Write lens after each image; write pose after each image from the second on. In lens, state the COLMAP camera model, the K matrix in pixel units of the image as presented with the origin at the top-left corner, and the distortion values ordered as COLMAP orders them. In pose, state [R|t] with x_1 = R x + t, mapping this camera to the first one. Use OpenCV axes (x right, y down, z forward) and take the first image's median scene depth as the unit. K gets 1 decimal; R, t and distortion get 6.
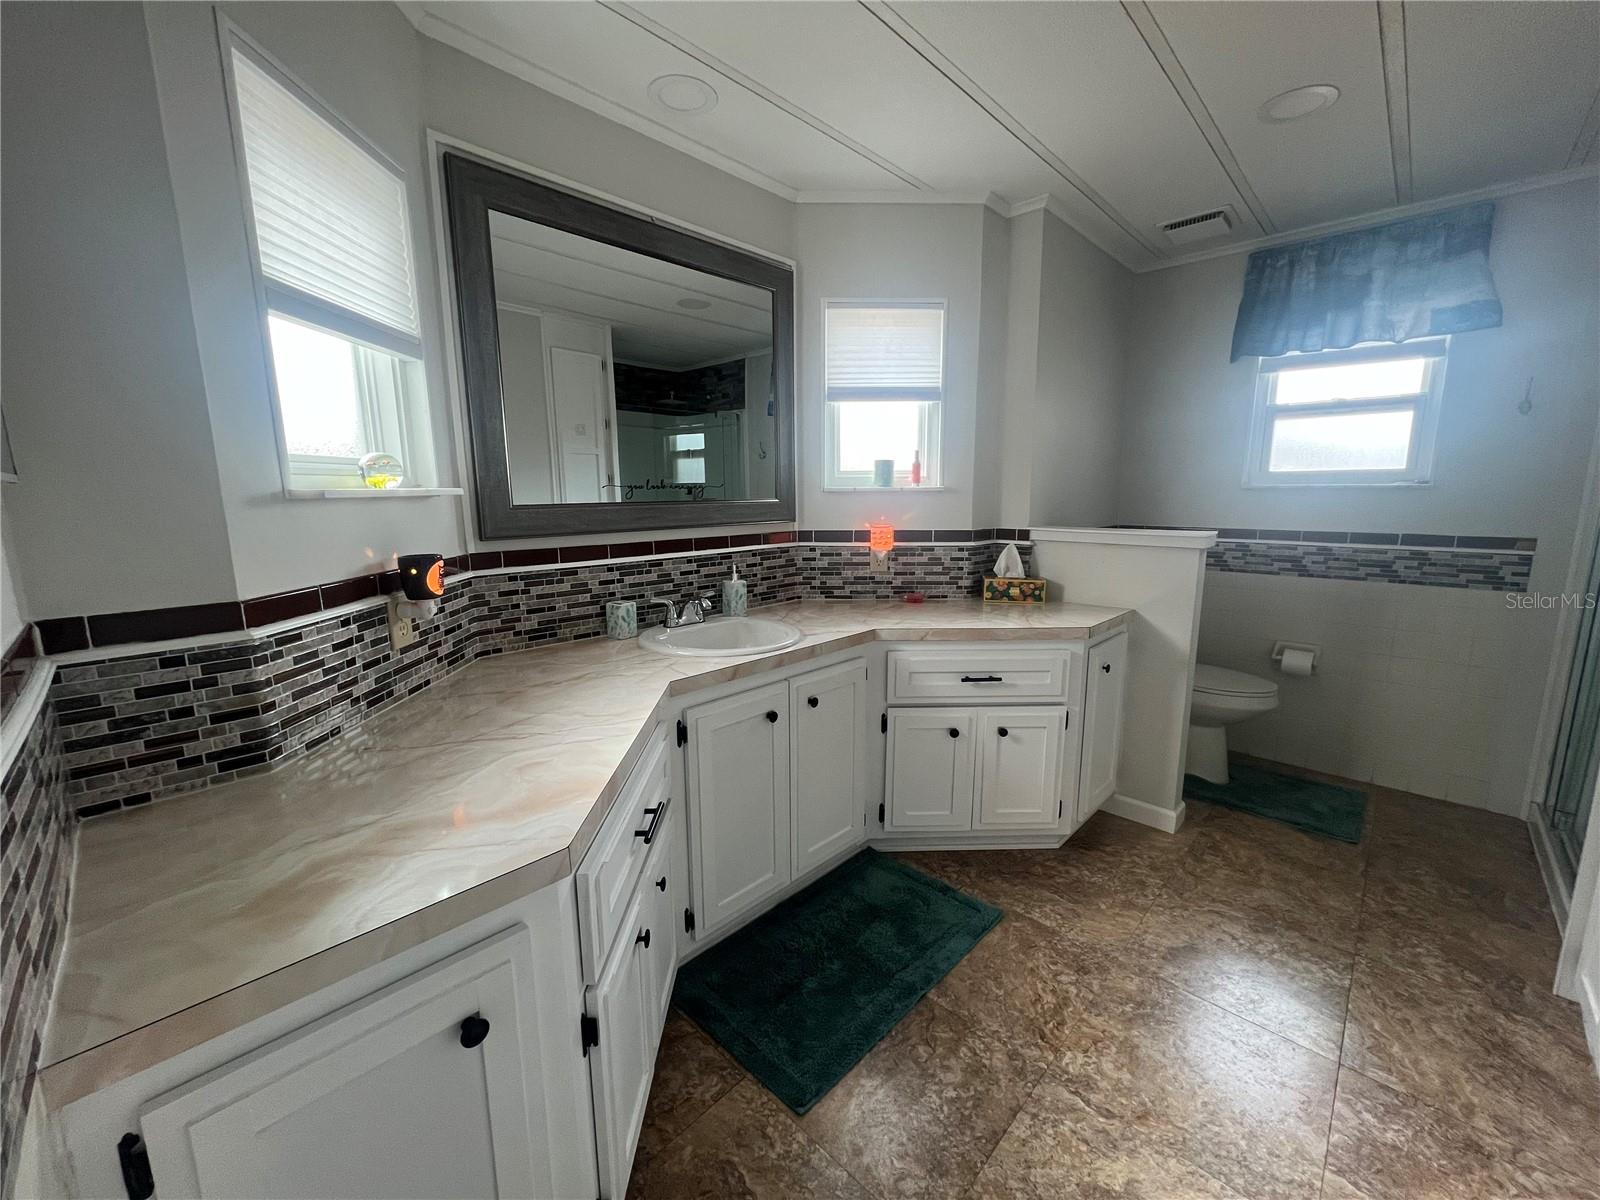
lens RADIAL K [[638.7, 0, 795.4], [0, 638.7, 596.0], [0, 0, 1]] dist [-0.001018, 0.000430]
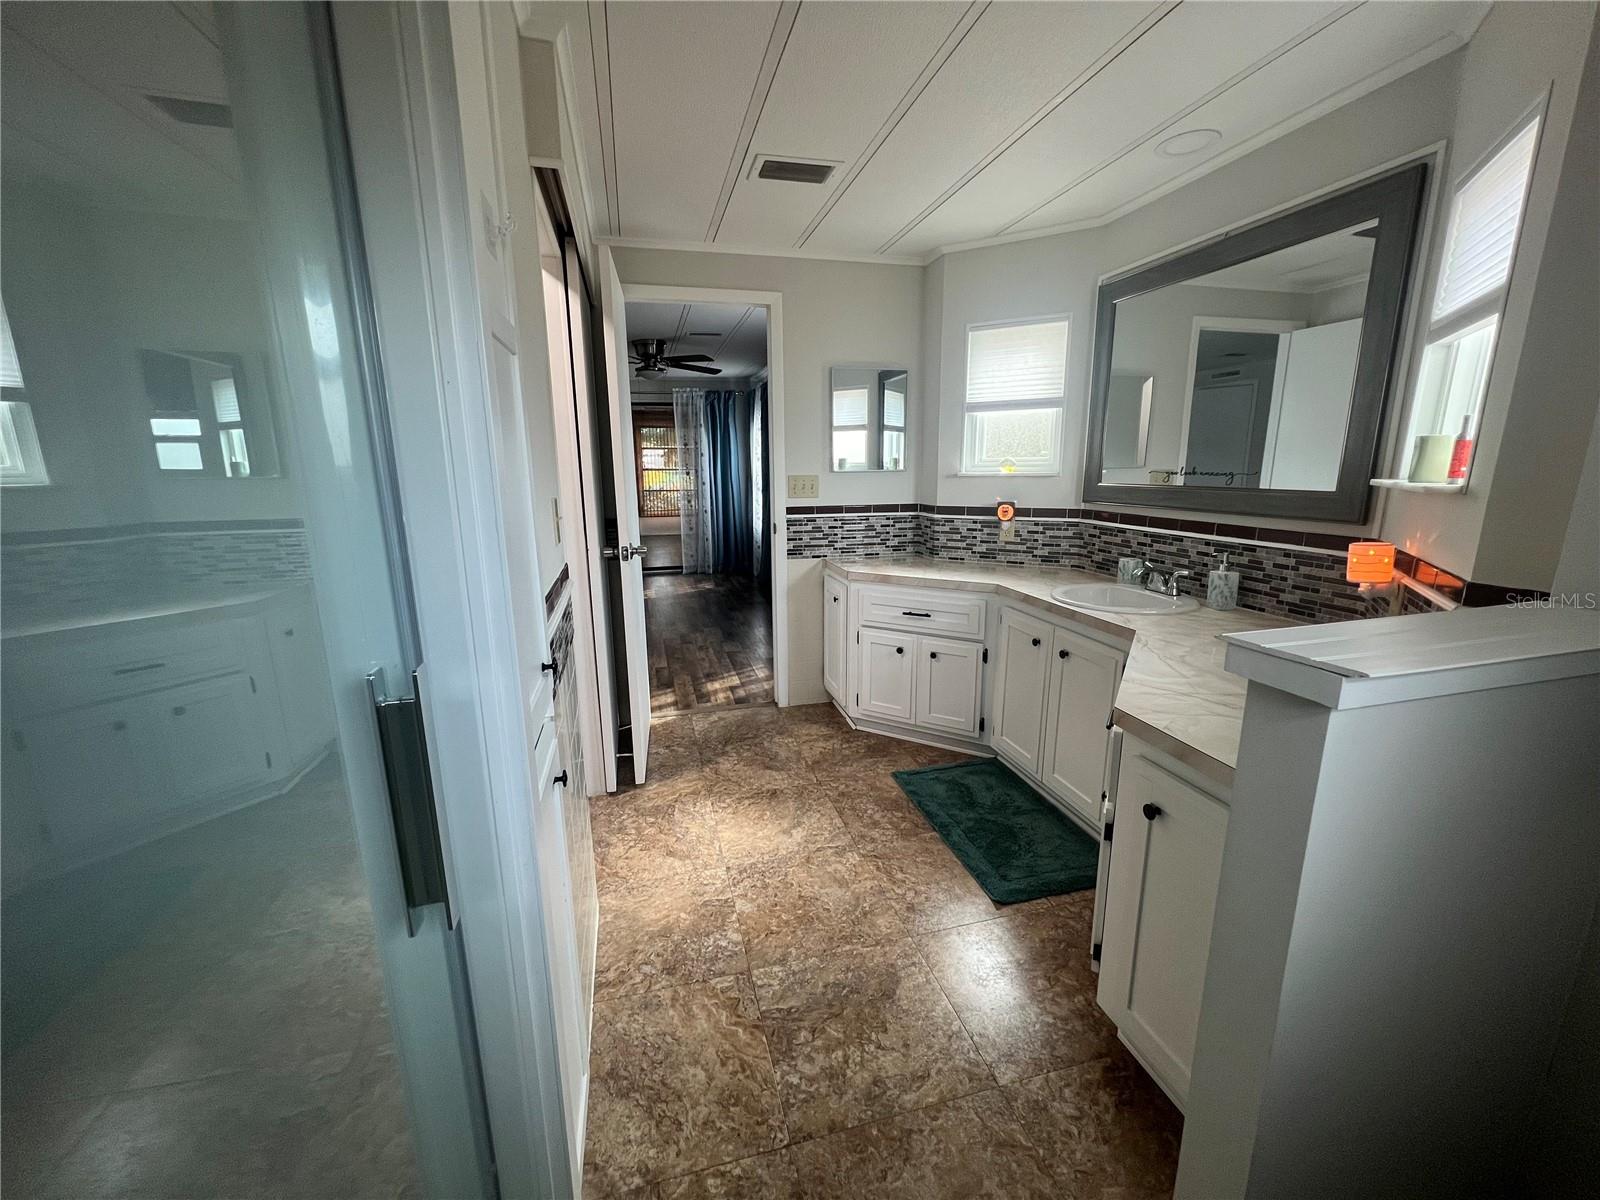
lens RADIAL K [[638.7, 0, 798.8], [0, 638.7, 606.9], [0, 0, 1]] dist [-0.001018, 0.000430]
pose [[-0.522726, 0.193556, -0.830237, 1.422173], [-0.135023, 0.942794, 0.304809, -0.244136], [0.841740, 0.271433, -0.466688, 1.237768]]
